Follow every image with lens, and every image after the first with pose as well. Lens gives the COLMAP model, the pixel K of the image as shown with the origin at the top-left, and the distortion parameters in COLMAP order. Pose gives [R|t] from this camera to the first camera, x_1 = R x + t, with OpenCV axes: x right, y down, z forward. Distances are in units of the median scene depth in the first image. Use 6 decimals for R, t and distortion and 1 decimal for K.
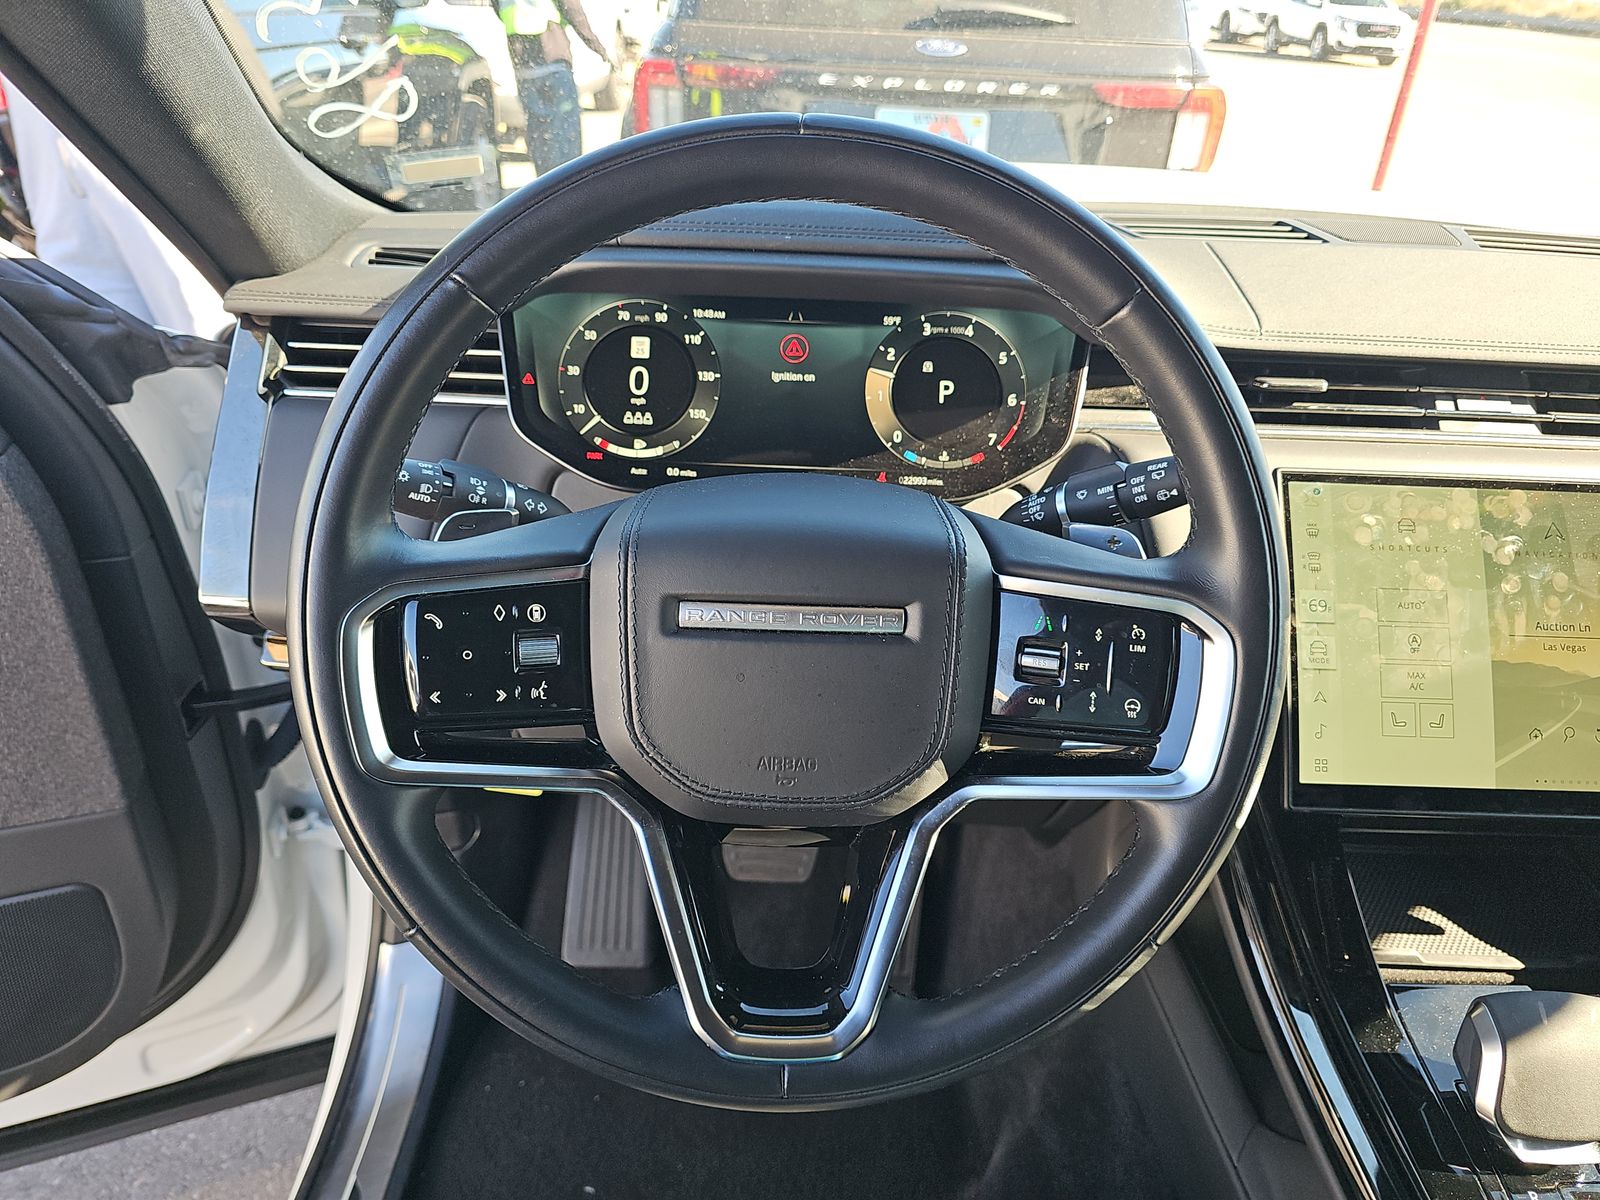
lens RADIAL K [[1069.3, 0, 800.0], [0, 1069.3, 600.0], [0, 0, 1]] dist [0.056931, -0.055646]
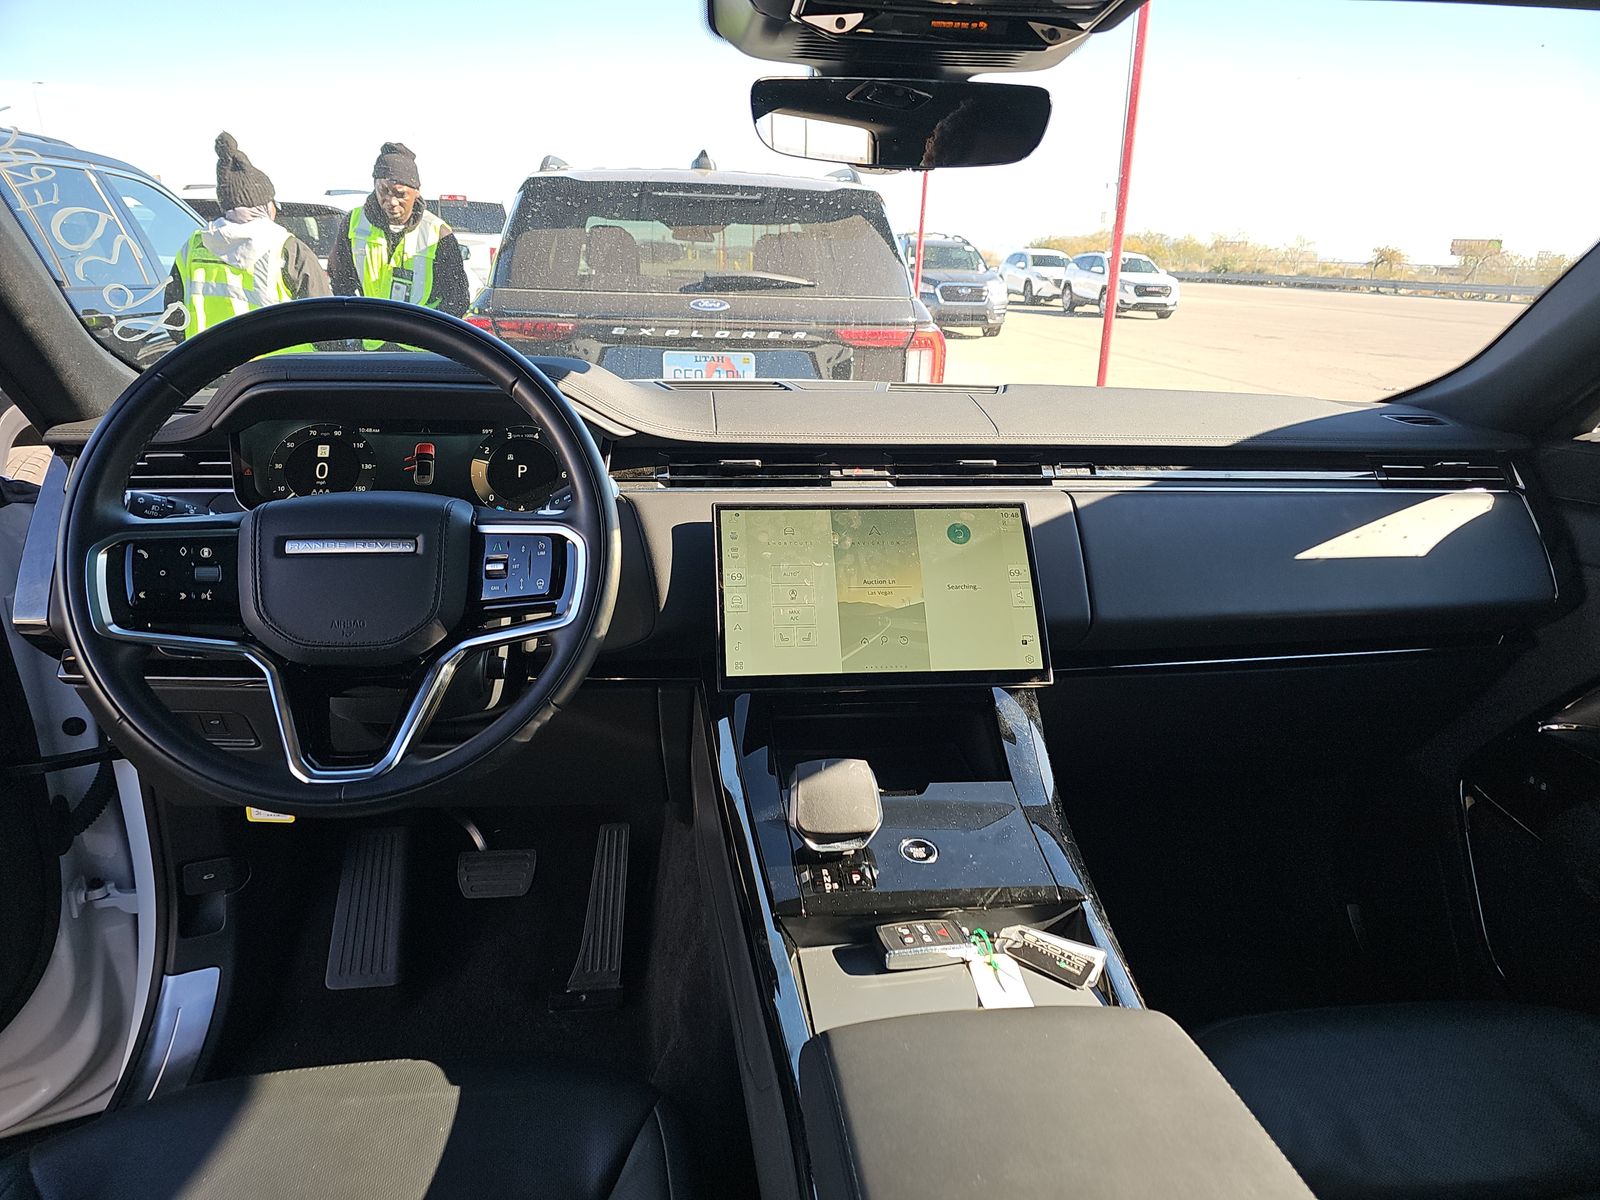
lens RADIAL K [[1050.8, 0, 800.0], [0, 1050.8, 600.0], [0, 0, 1]] dist [0.067132, -0.042427]
pose [[0.992396, -0.056109, 0.109555, 0.369228], [0.077758, 0.975746, -0.204631, 0.360726], [-0.095416, 0.211594, 0.972689, -0.566522]]
